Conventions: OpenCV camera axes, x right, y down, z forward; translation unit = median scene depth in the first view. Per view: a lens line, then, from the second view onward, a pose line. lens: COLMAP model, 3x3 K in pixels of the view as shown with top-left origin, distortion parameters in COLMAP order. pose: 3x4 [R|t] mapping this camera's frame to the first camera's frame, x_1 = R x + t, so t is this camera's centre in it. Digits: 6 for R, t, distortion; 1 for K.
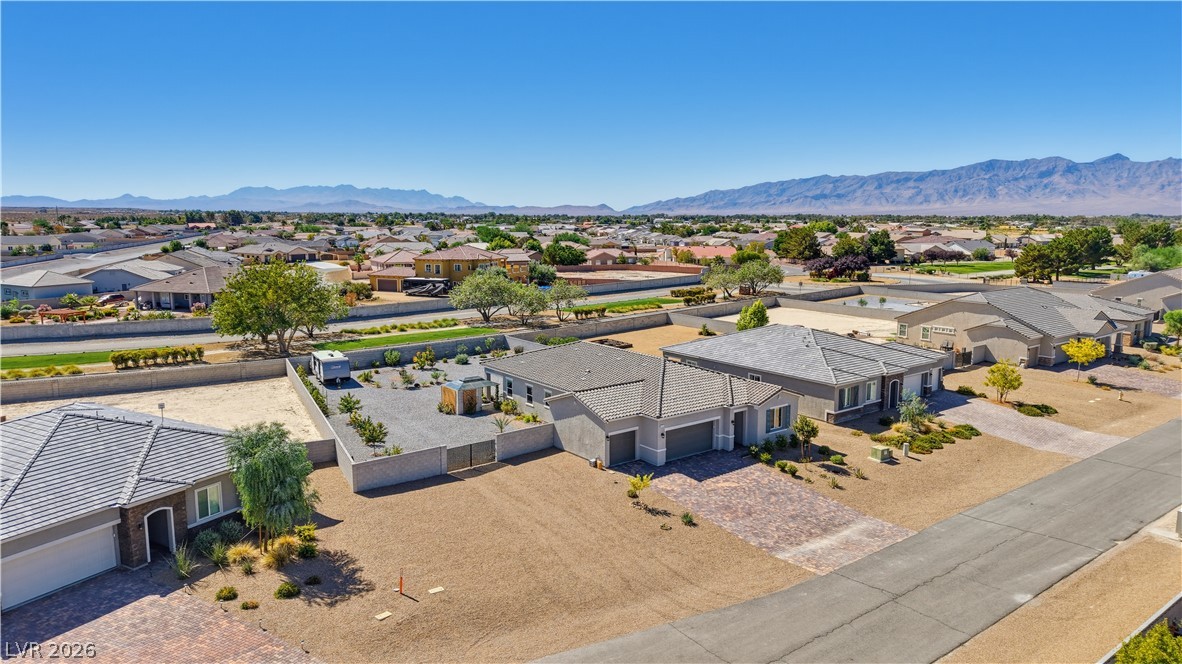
lens RADIAL K [[787.9, 0, 594.4], [0, 787.9, 329.6], [0, 0, 1]] dist [0.040033, -0.047153]
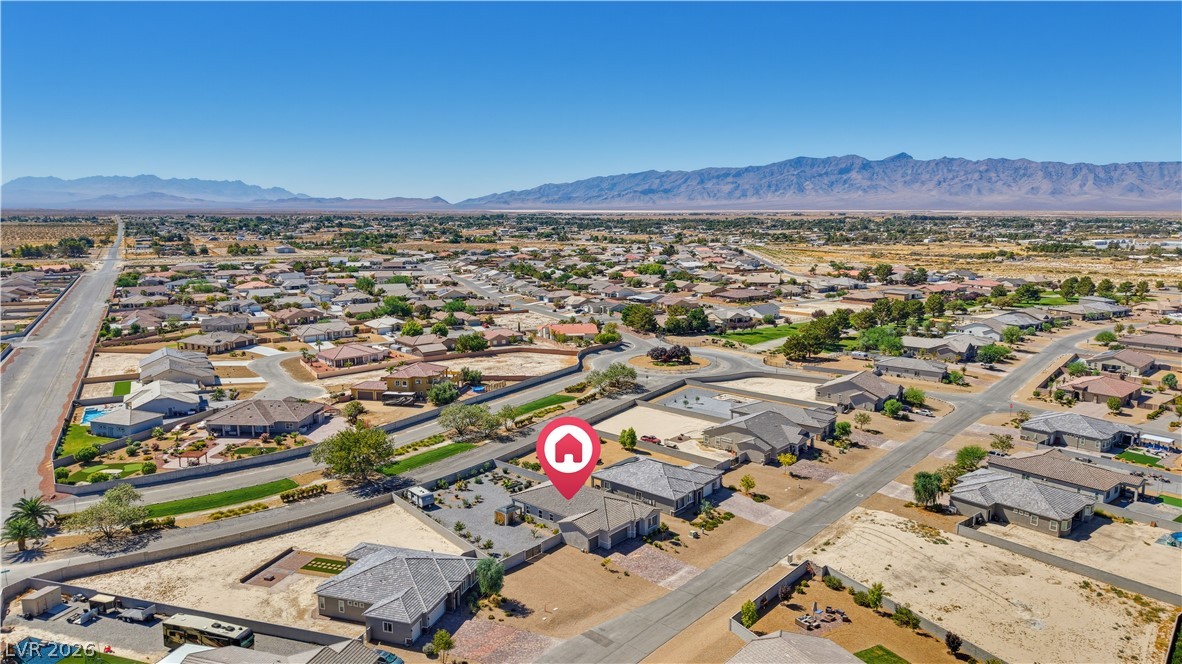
lens RADIAL K [[787.9, 0, 594.2], [0, 787.9, 326.6], [0, 0, 1]] dist [0.040033, -0.047153]
pose [[0.978677, -0.033722, 0.202619, -0.208996], [0.032180, 0.999423, 0.010901, -0.263191], [-0.202870, -0.004148, 0.979197, -0.673909]]
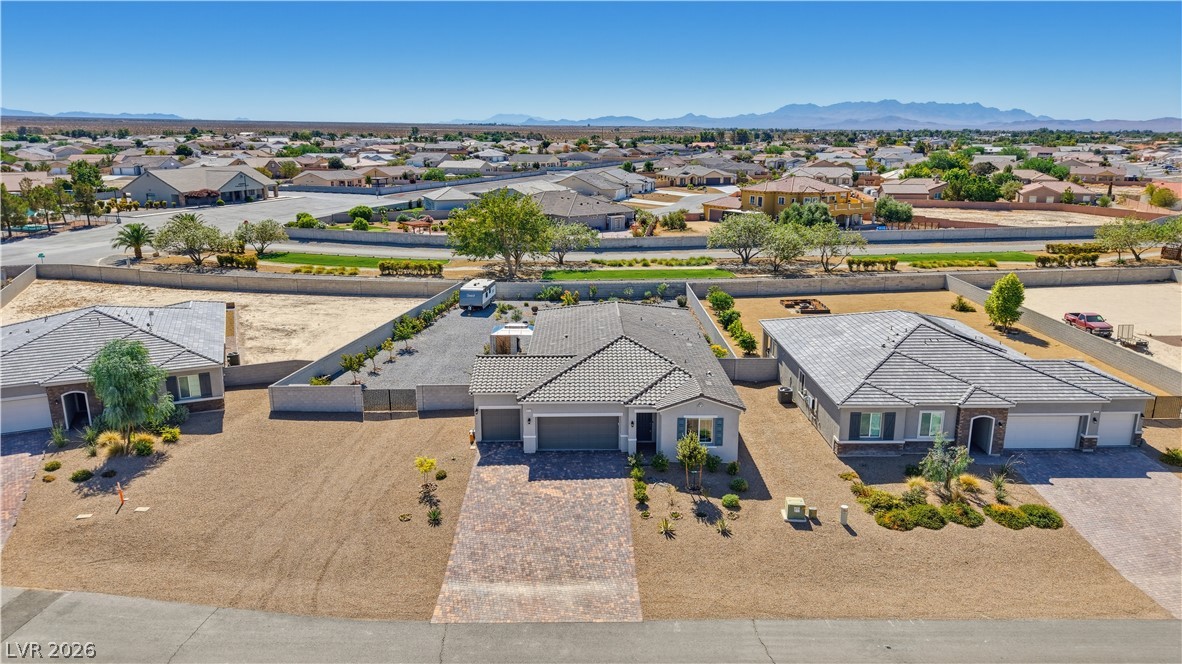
lens RADIAL K [[787.9, 0, 589.7], [0, 787.9, 331.6], [0, 0, 1]] dist [0.040033, -0.047153]
pose [[0.796532, 0.148493, -0.586078, 0.305101], [-0.087385, 0.987467, 0.131427, -0.041408], [0.598248, -0.053471, 0.799525, 0.158147]]
